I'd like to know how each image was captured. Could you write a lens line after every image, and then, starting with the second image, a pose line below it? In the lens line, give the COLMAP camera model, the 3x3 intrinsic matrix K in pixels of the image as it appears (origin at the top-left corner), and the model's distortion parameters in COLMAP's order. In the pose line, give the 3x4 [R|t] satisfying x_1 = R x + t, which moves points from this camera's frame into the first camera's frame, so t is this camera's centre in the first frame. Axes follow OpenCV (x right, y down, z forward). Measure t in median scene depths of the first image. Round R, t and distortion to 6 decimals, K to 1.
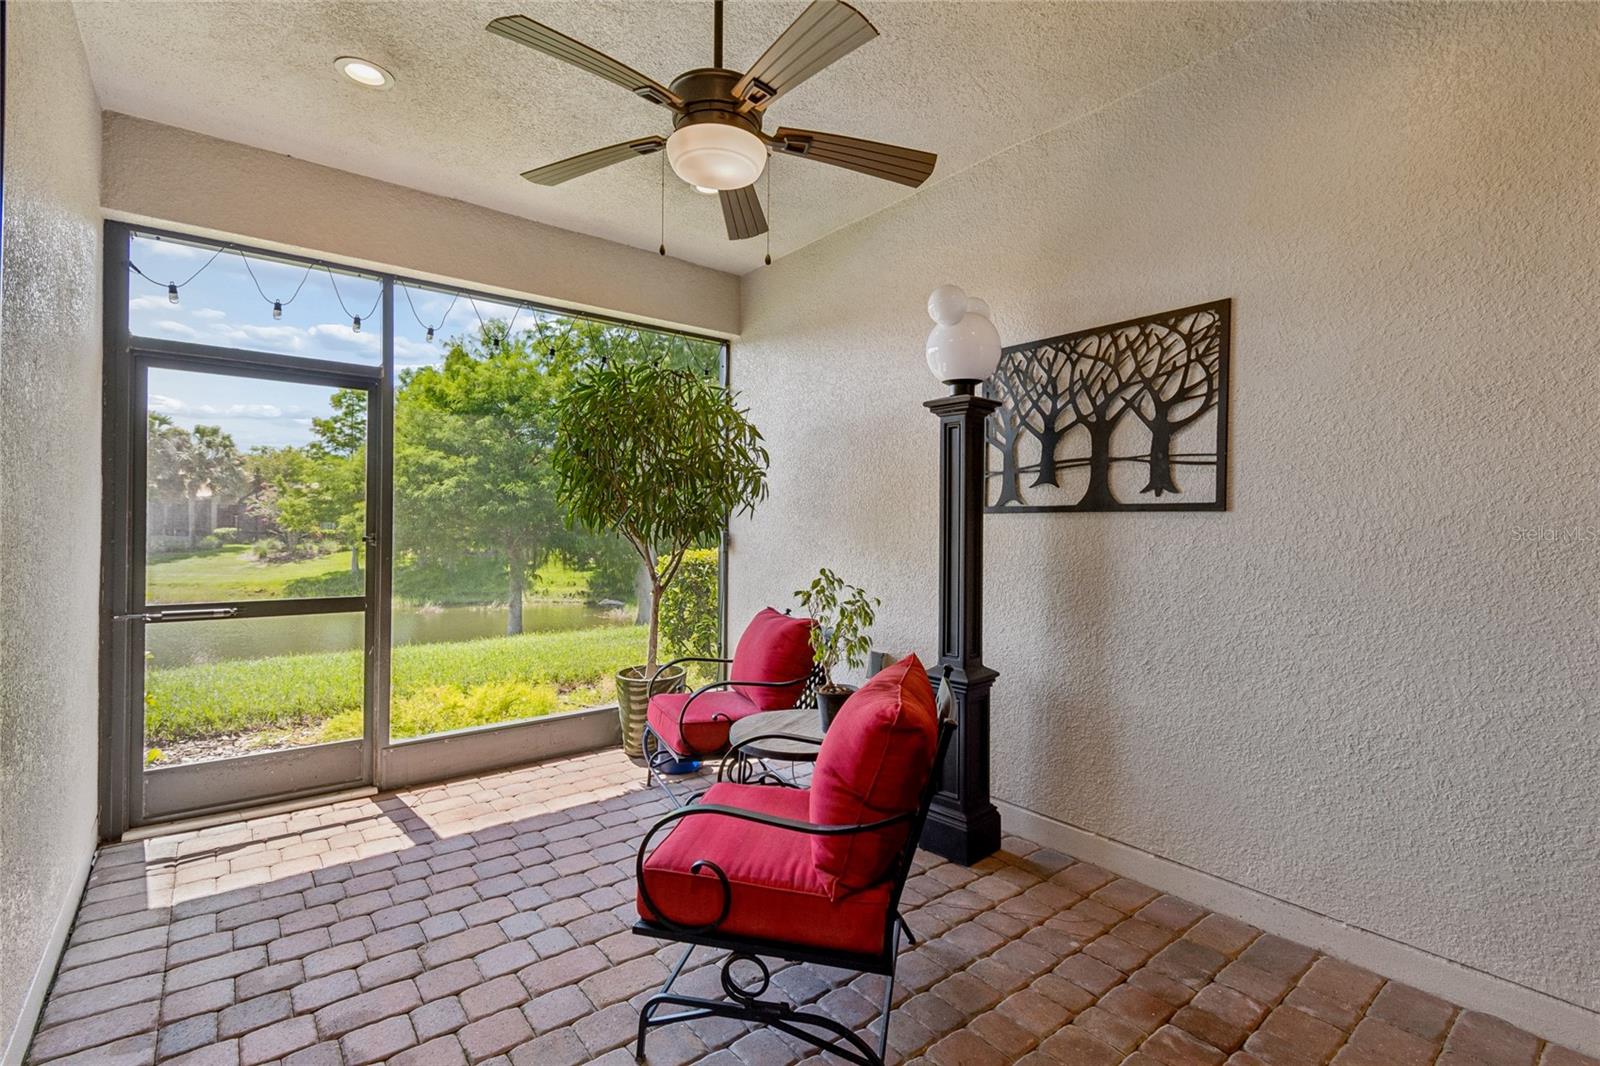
lens RADIAL K [[730.0, 0, 795.6], [0, 730.0, 526.6], [0, 0, 1]] dist [-0.000320, -0.000275]
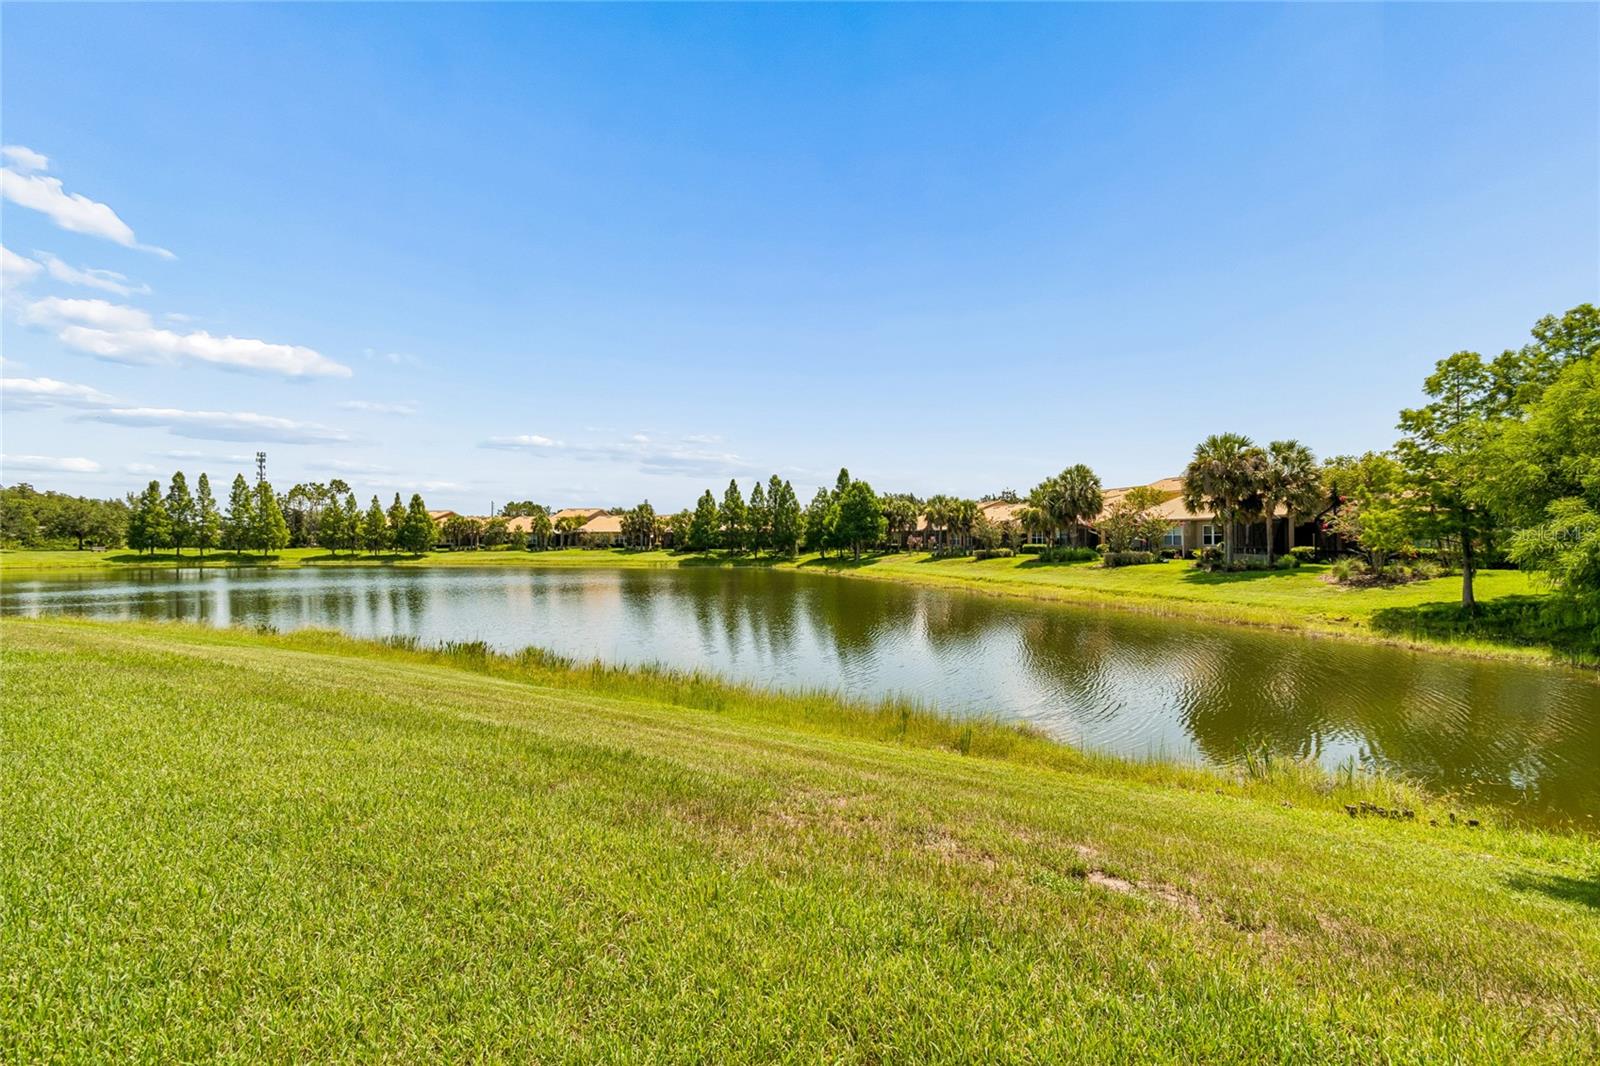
lens RADIAL K [[714.6, 0, 801.4], [0, 714.6, 521.5], [0, 0, 1]] dist [0.000705, -0.000768]
pose [[0.289507, -0.032661, -0.956619, -1.170900], [0.002609, 0.999441, -0.033334, -0.019604], [0.957172, 0.007155, 0.289430, 1.570950]]
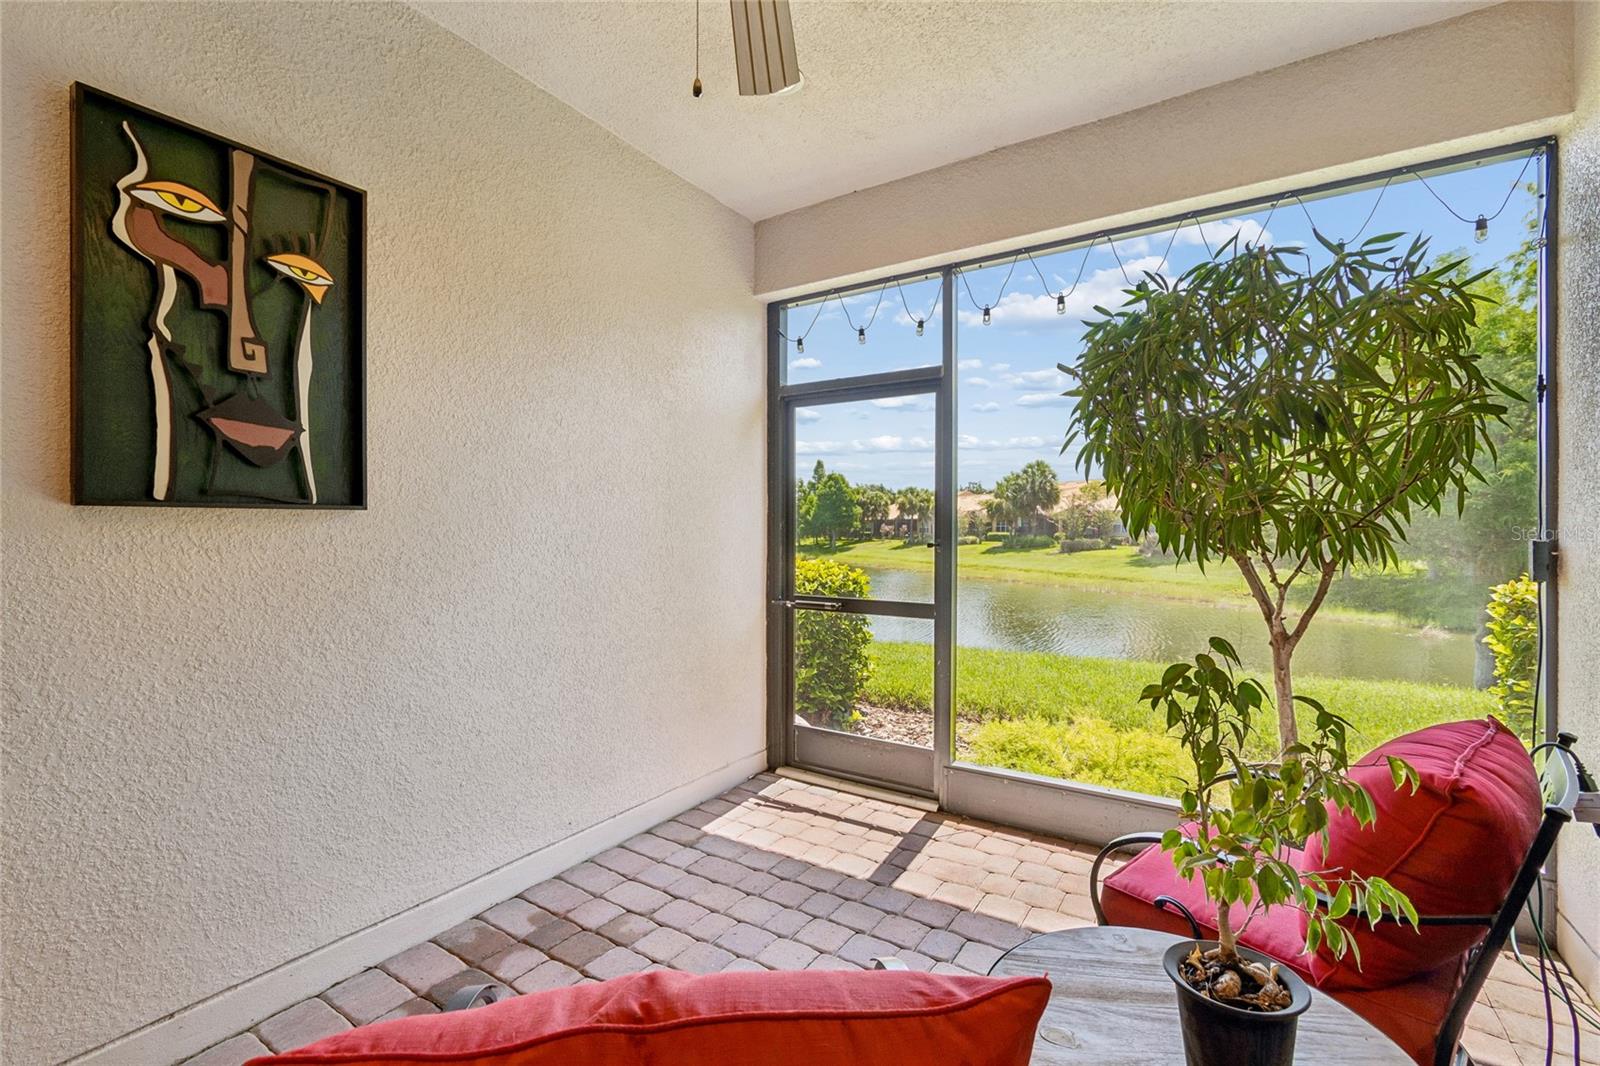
lens RADIAL K [[708.9, 0, 795.8], [0, 708.9, 524.2], [0, 0, 1]] dist [0.007210, -0.006494]
pose [[0.323330, -0.012604, -0.946202, 0.284748], [0.000652, 0.999914, -0.013097, 0.002275], [0.946286, 0.003617, 0.323311, 0.597854]]
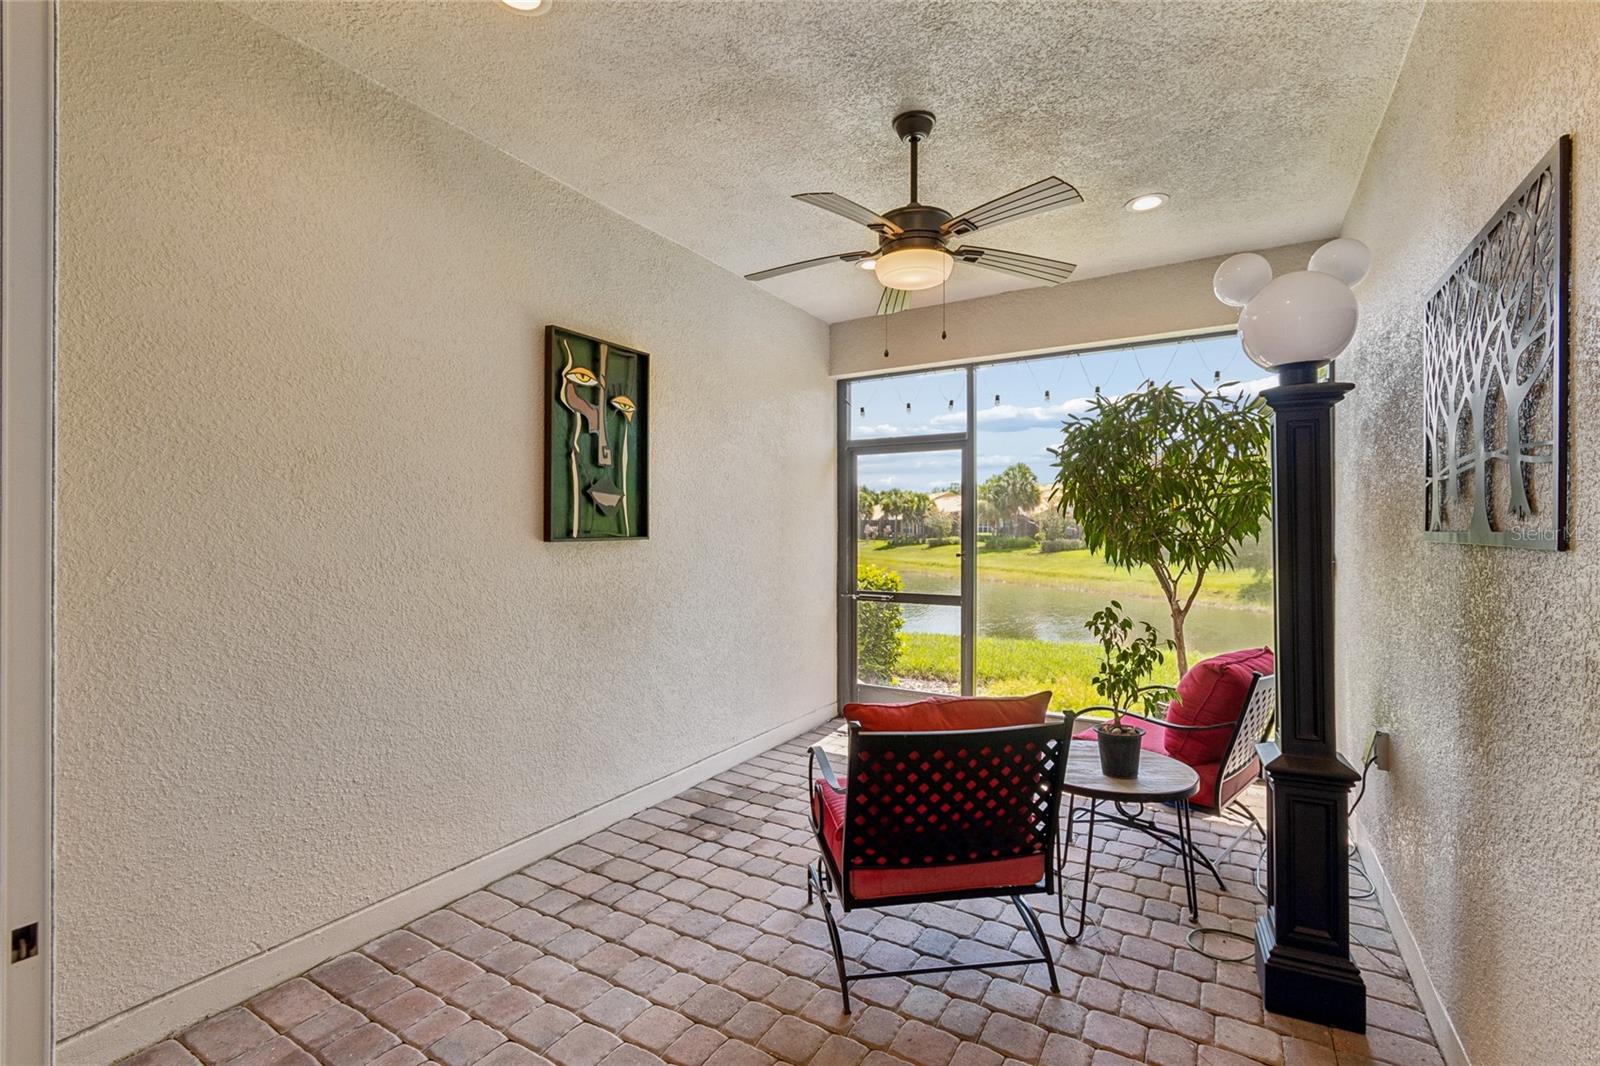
lens RADIAL K [[714.6, 0, 801.4], [0, 714.6, 521.5], [0, 0, 1]] dist [0.000705, -0.000768]
pose [[0.355359, -0.017030, -0.934575, 0.685374], [0.002819, 0.999849, -0.017148, -0.028159], [0.934726, 0.003459, 0.355354, 0.253311]]
